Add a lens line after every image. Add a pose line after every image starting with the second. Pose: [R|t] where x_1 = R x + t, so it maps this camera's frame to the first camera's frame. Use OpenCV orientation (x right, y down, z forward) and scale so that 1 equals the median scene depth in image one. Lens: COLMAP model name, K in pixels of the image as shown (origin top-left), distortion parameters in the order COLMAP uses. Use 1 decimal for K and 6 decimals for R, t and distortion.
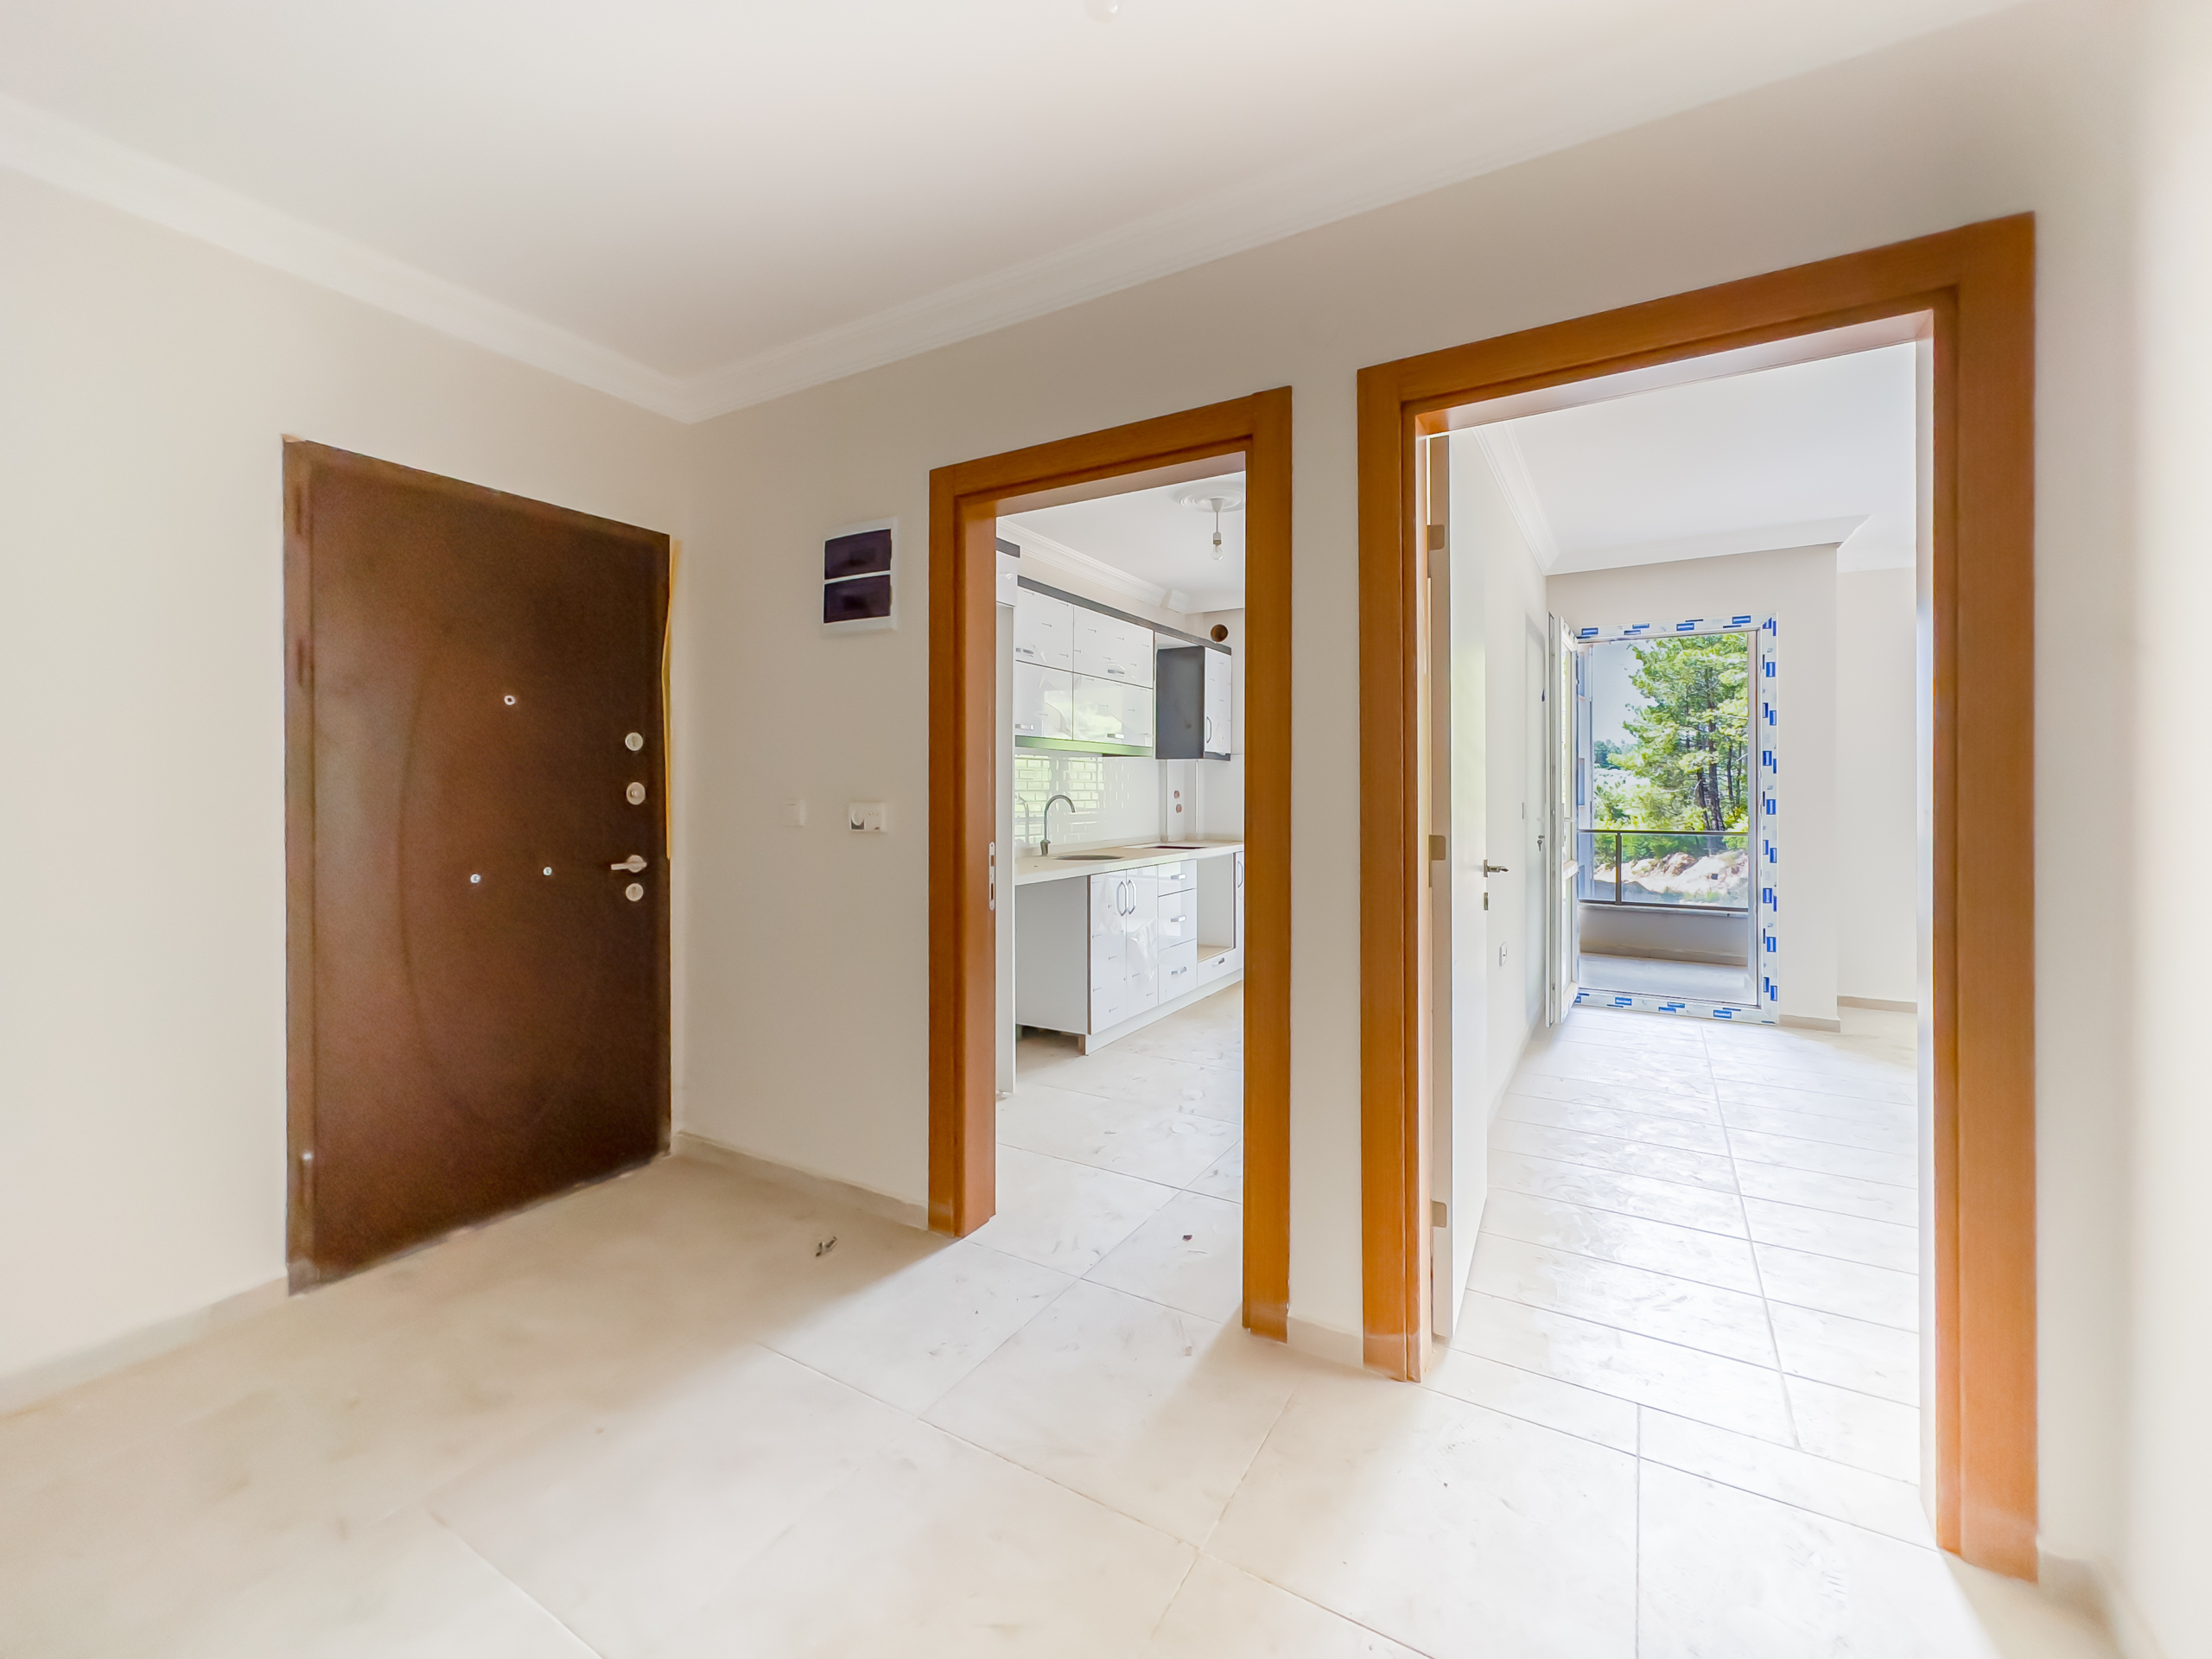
lens RADIAL K [[912.0, 0, 1103.0], [0, 912.0, 794.6], [0, 0, 1]] dist [-0.000437, -0.000040]
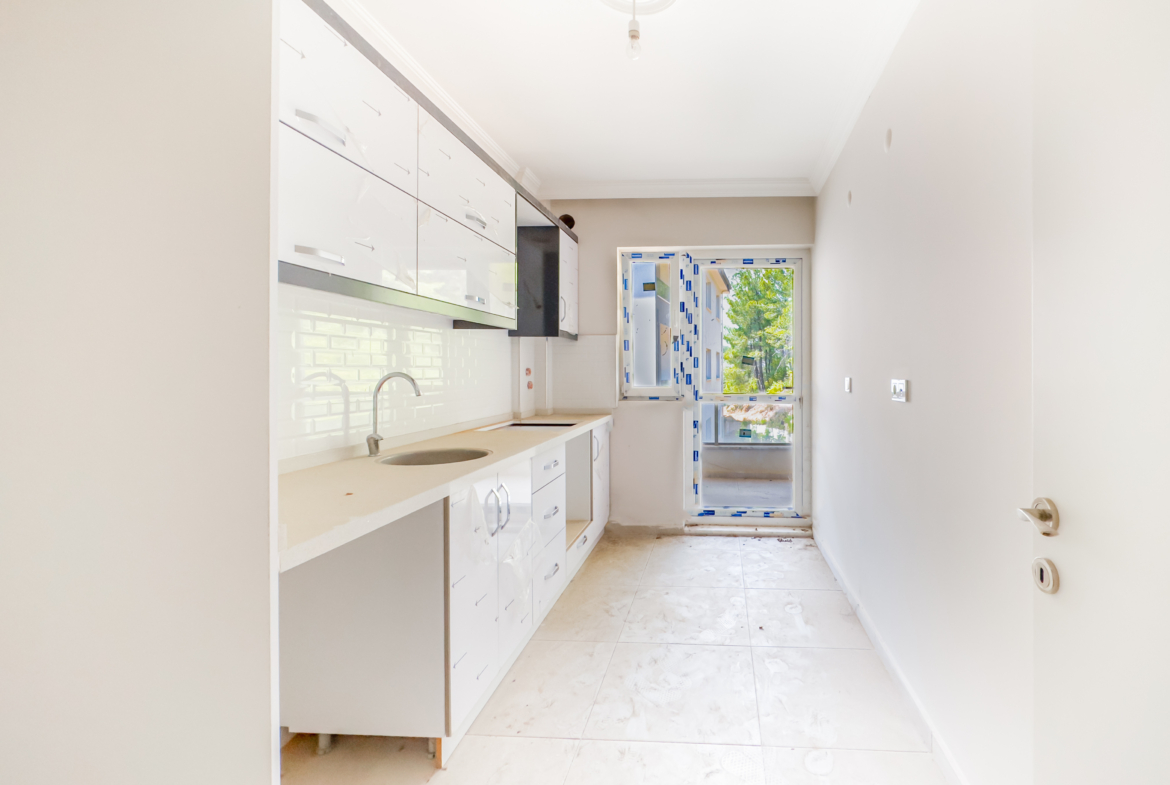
lens RADIAL K [[513.3, 0, 678.0], [0, 513.3, 373.6], [0, 0, 1]] dist [-0.000335, -0.000054]
pose [[0.901545, -0.001348, 0.432684, -0.017031], [0.000176, 0.999996, 0.002749, 0.000464], [-0.432686, -0.002402, 0.901542, 0.404128]]
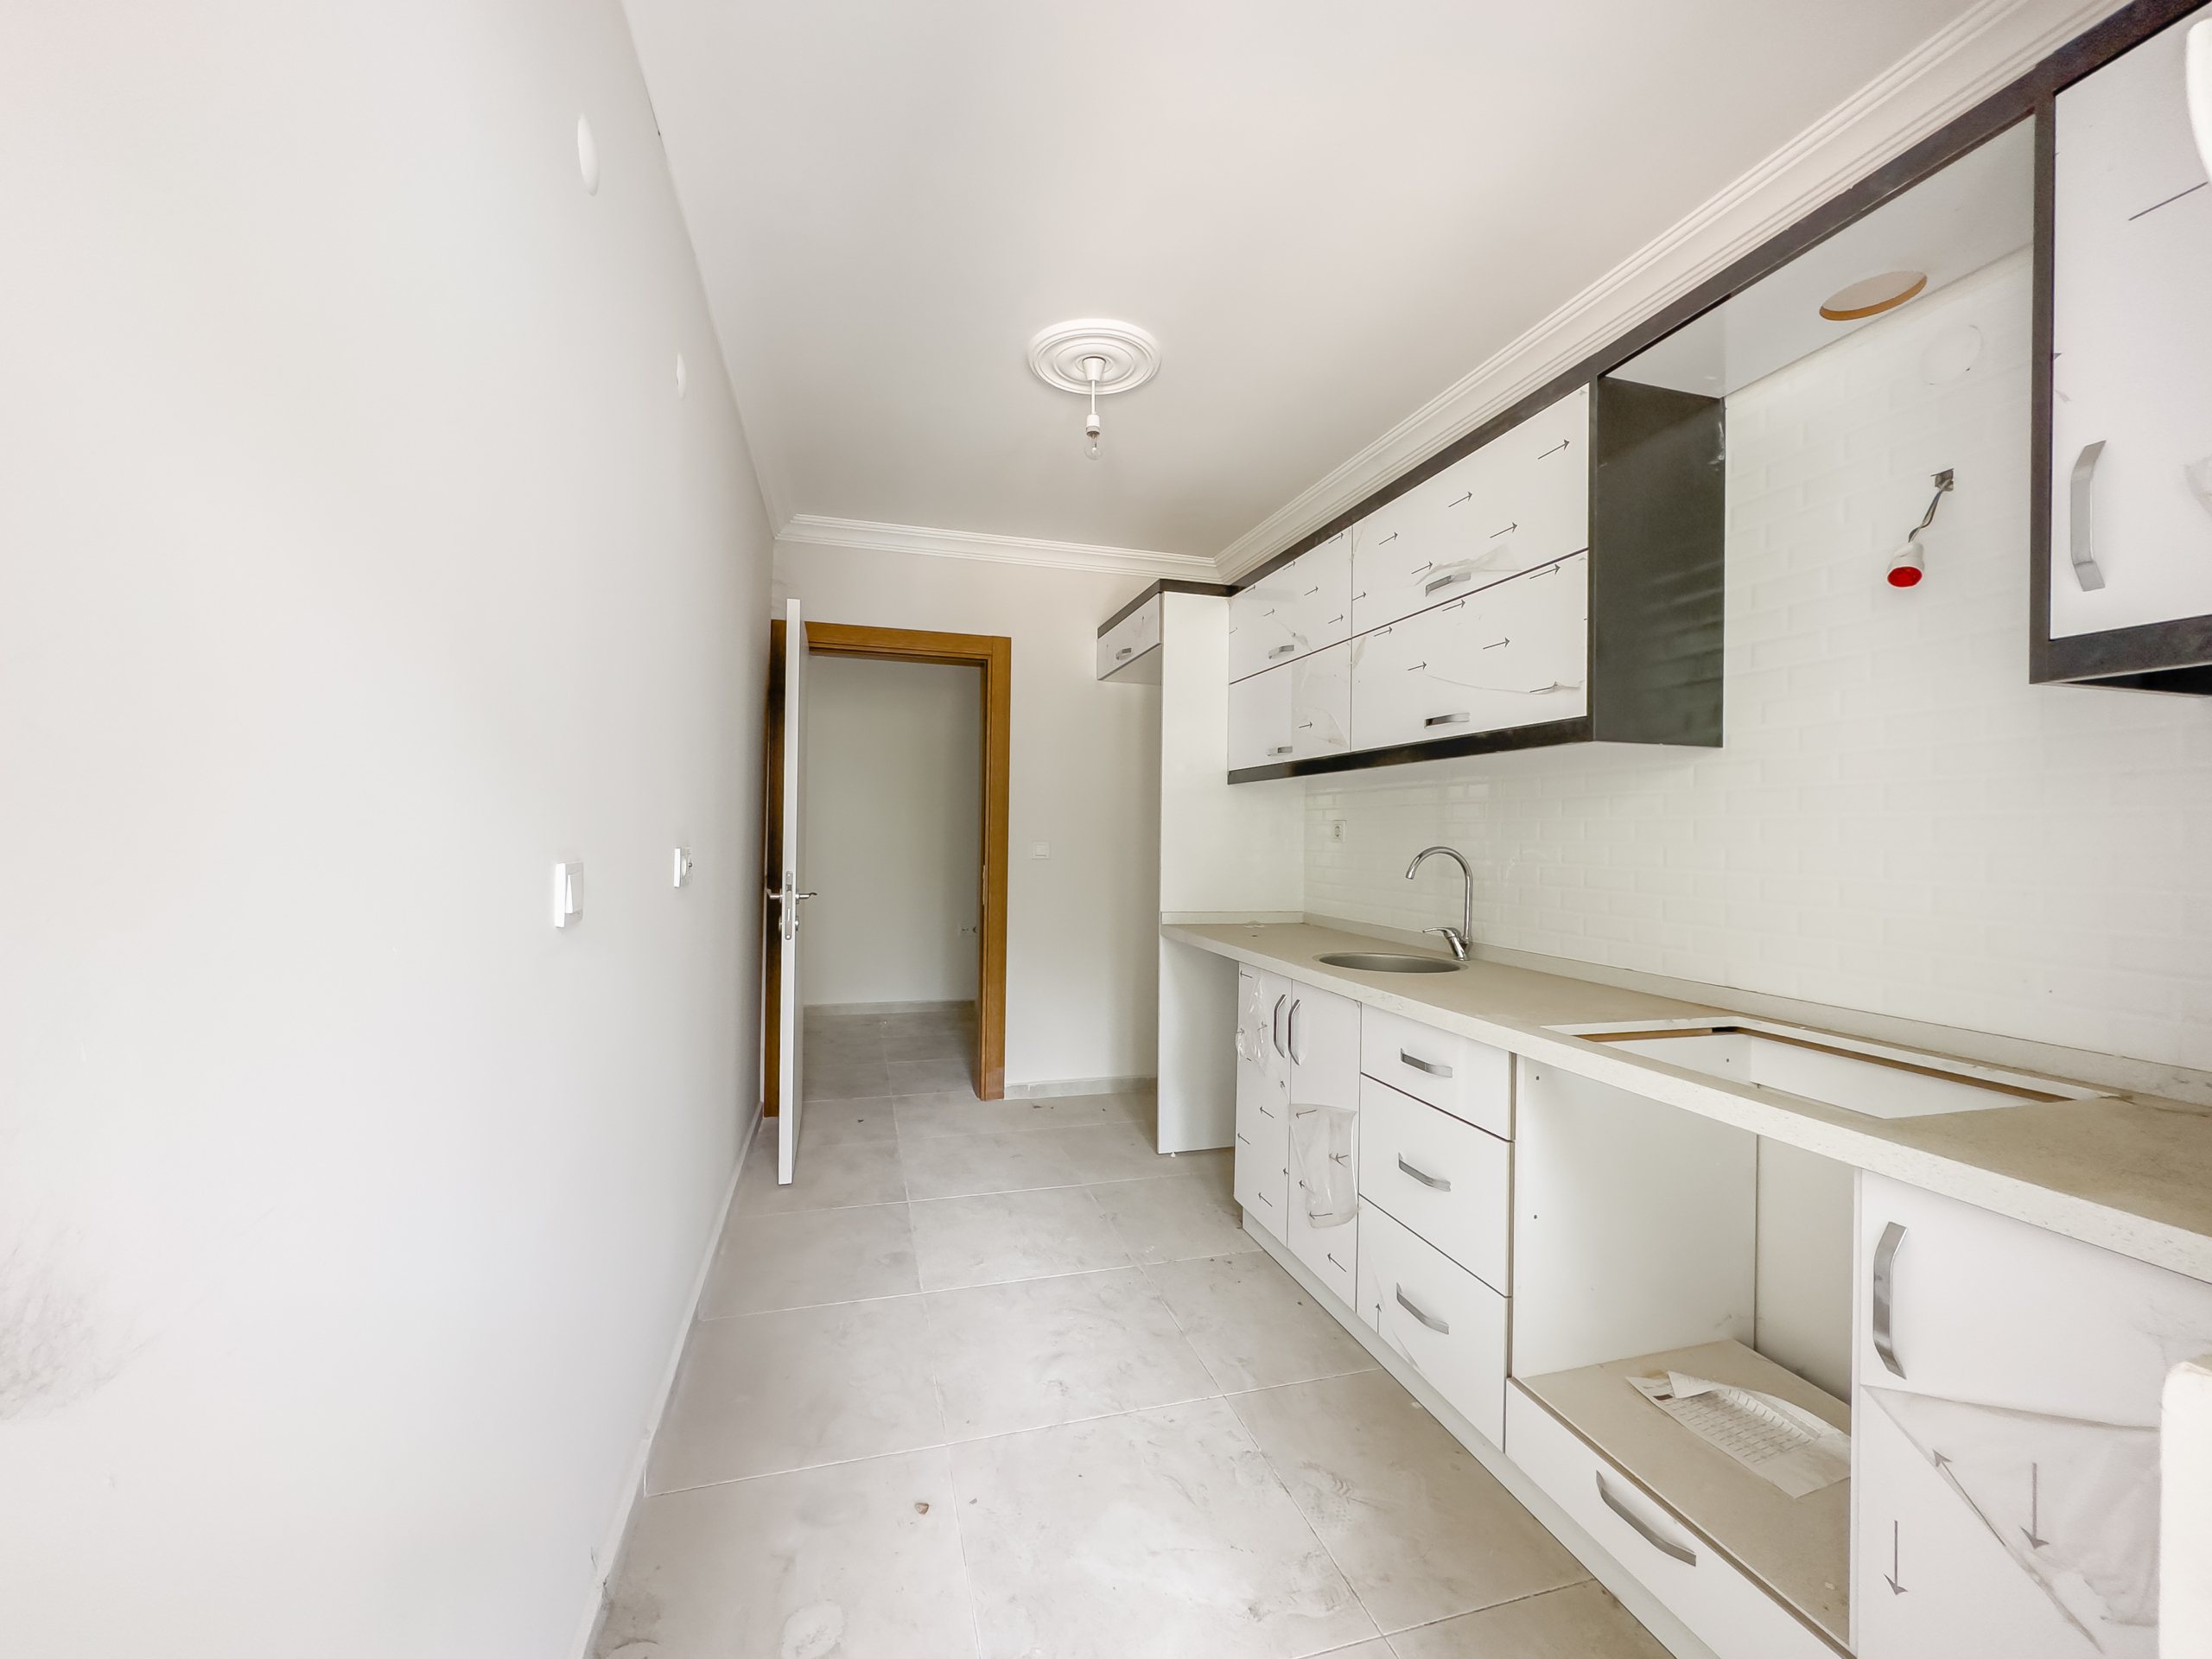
lens RADIAL K [[892.7, 0, 1125.4], [0, 892.7, 818.4], [0, 0, 1]] dist [0.002149, 0.000184]
pose [[-0.681099, -0.023818, -0.731803, 0.406641], [-0.018342, 0.999712, -0.015467, -0.002880], [0.731961, 0.002889, -0.681340, 1.007800]]
